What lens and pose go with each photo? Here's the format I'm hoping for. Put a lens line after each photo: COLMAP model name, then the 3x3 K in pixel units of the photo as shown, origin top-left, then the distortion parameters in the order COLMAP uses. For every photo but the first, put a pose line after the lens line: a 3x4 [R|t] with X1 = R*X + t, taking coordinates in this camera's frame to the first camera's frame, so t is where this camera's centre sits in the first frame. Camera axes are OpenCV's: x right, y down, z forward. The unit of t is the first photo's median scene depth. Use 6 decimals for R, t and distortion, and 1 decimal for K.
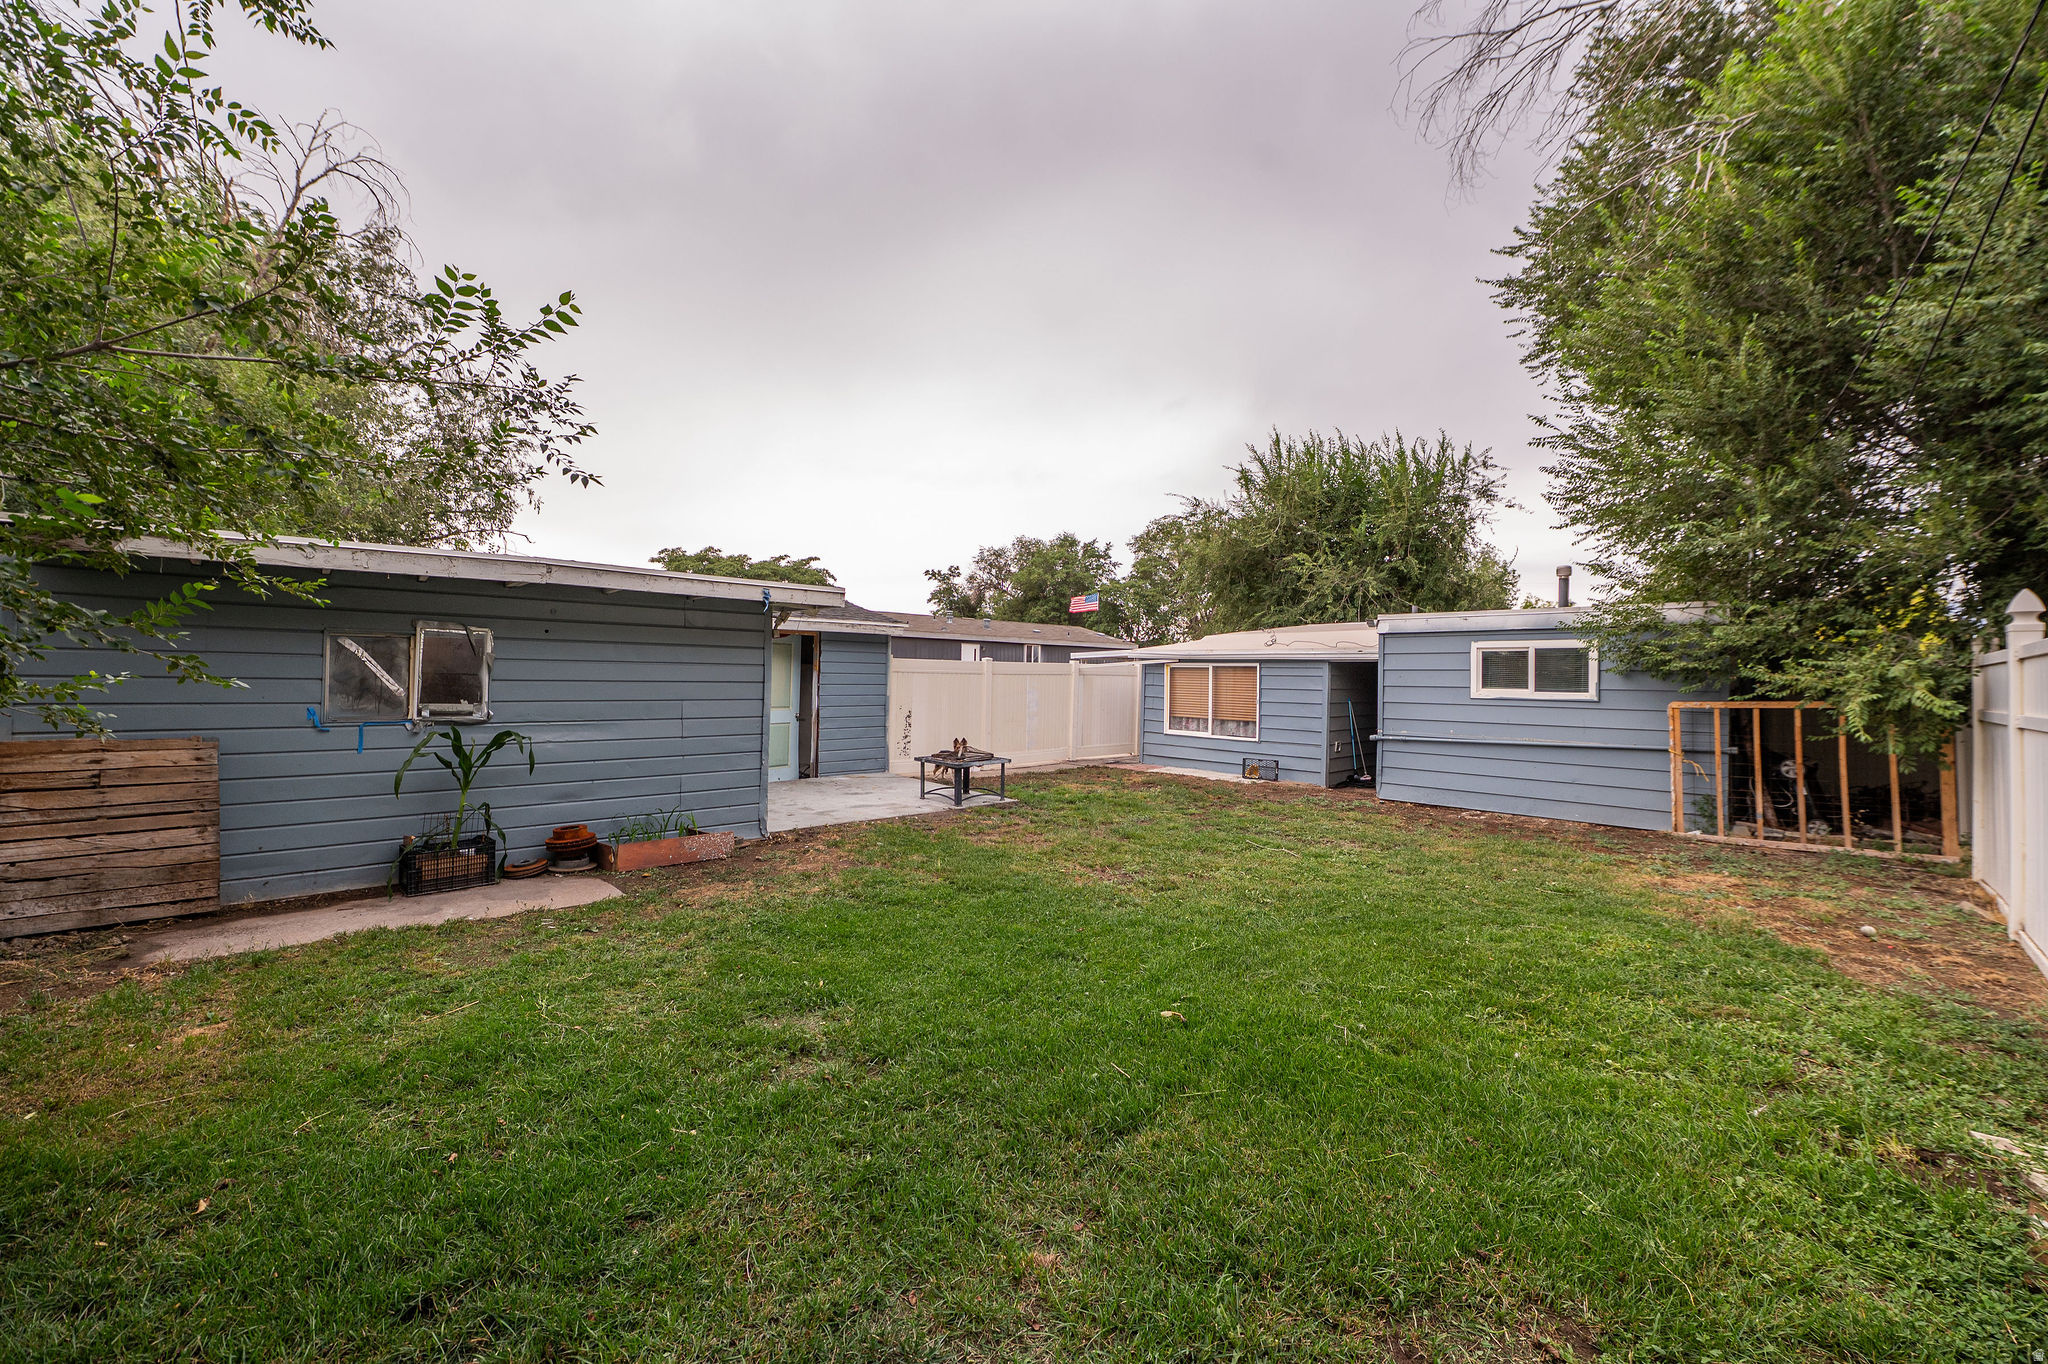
lens RADIAL K [[832.6, 0, 1030.7], [0, 832.6, 680.3], [0, 0, 1]] dist [-0.009588, -0.001073]
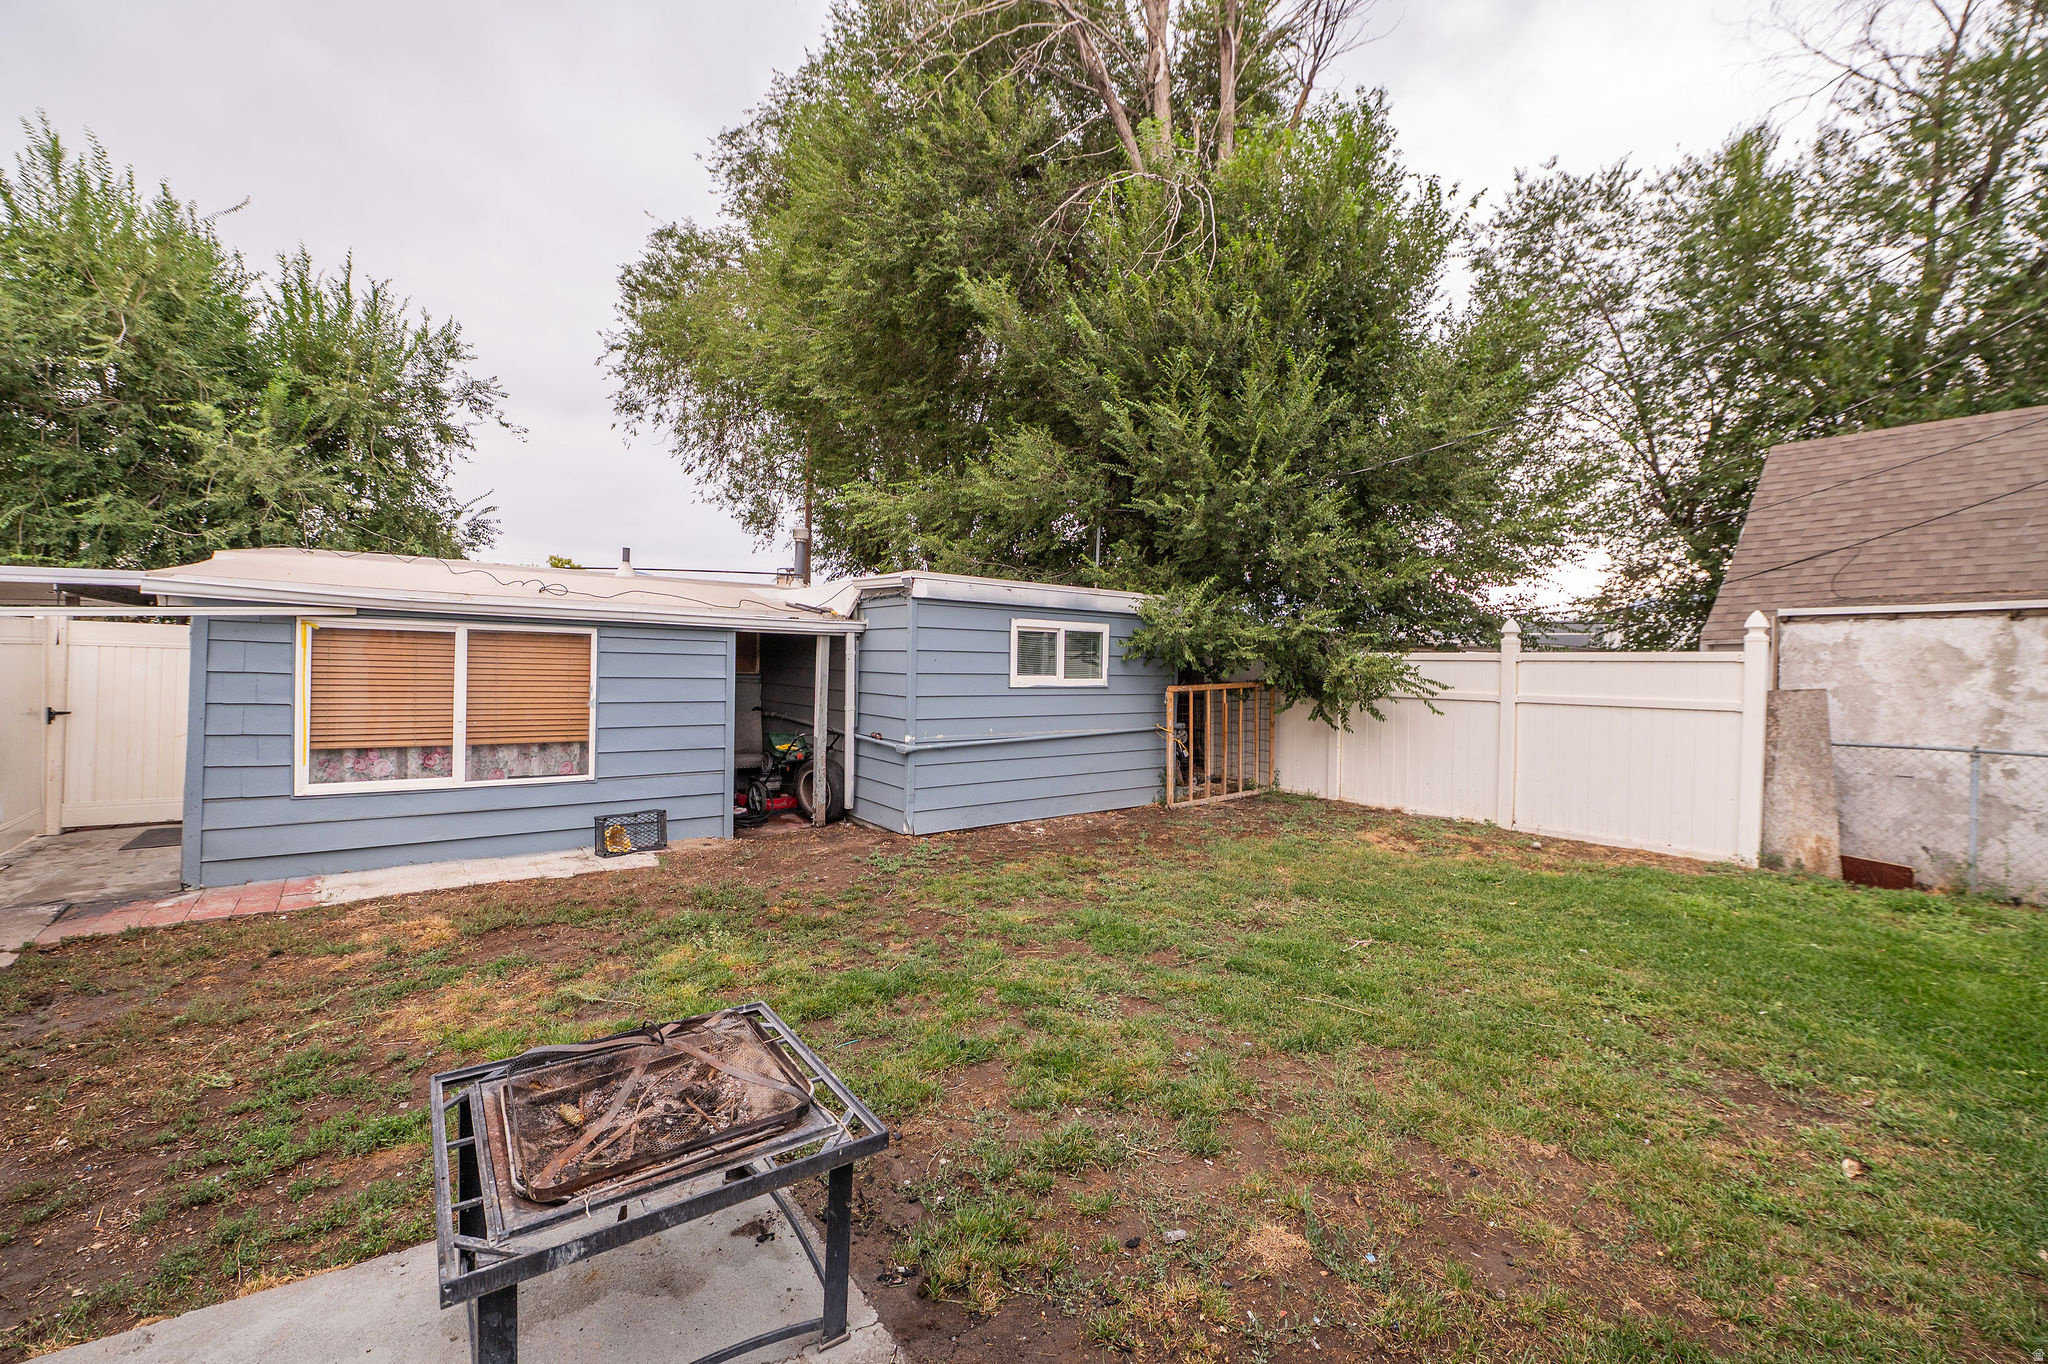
lens RADIAL K [[828.5, 0, 1036.1], [0, 828.5, 678.3], [0, 0, 1]] dist [-0.002047, -0.003794]
pose [[0.115251, -0.027482, 0.992956, -0.209793], [-0.014523, 0.999464, 0.029348, -0.008715], [-0.993230, -0.017804, 0.114790, 0.674329]]
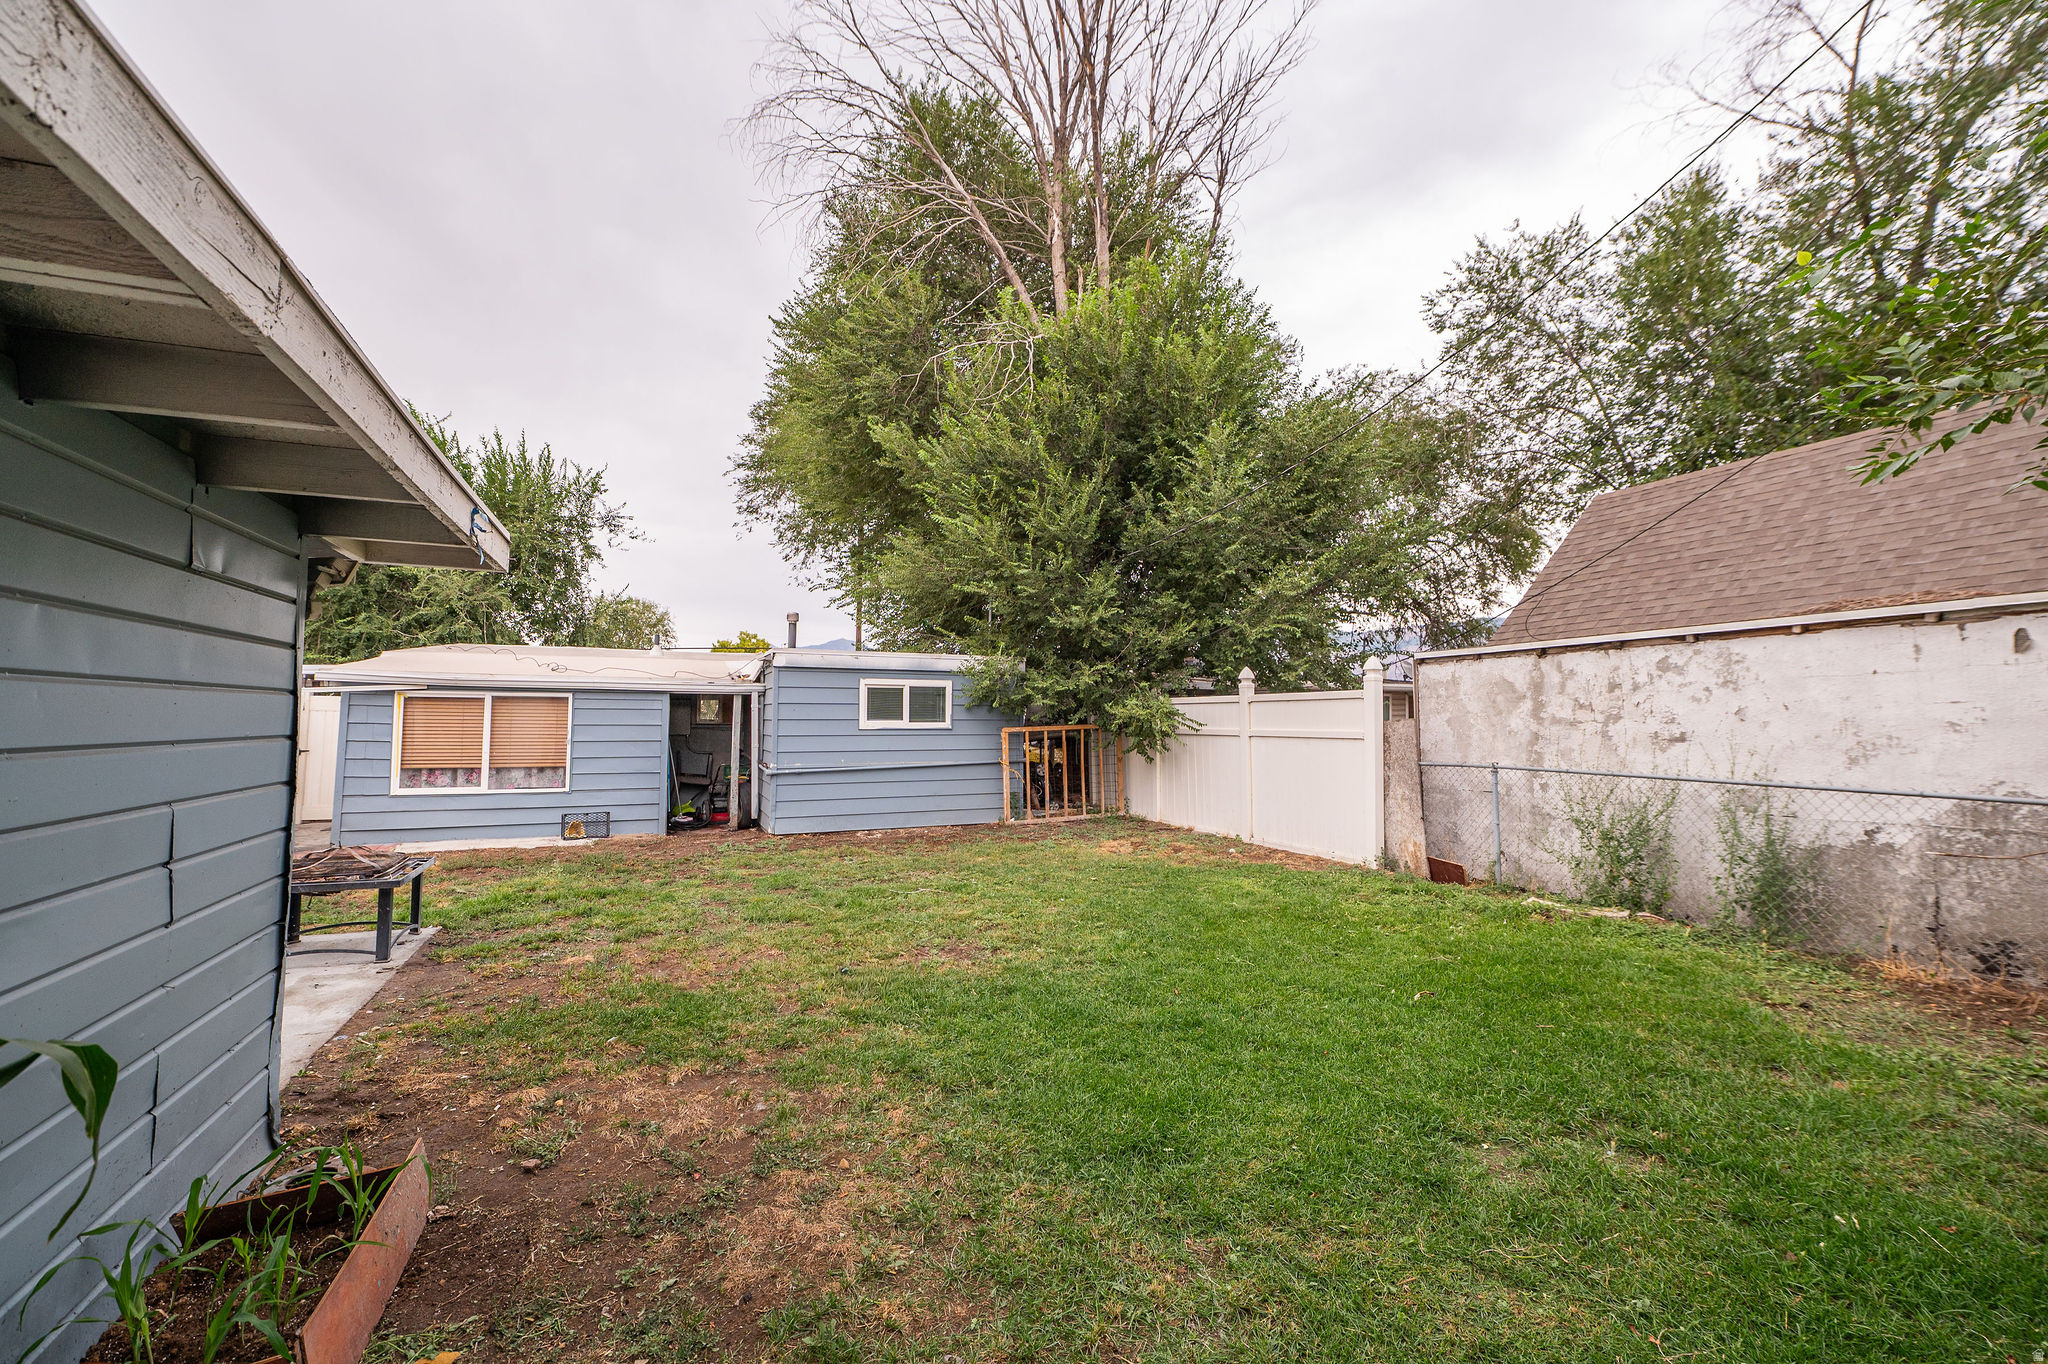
lens RADIAL K [[832.6, 0, 1030.7], [0, 832.6, 680.3], [0, 0, 1]] dist [-0.009588, -0.001073]
pose [[0.343306, 0.030040, 0.938743, -0.330936], [0.005282, 0.999411, -0.033913, -0.003611], [-0.939209, 0.016601, 0.342945, 0.310126]]
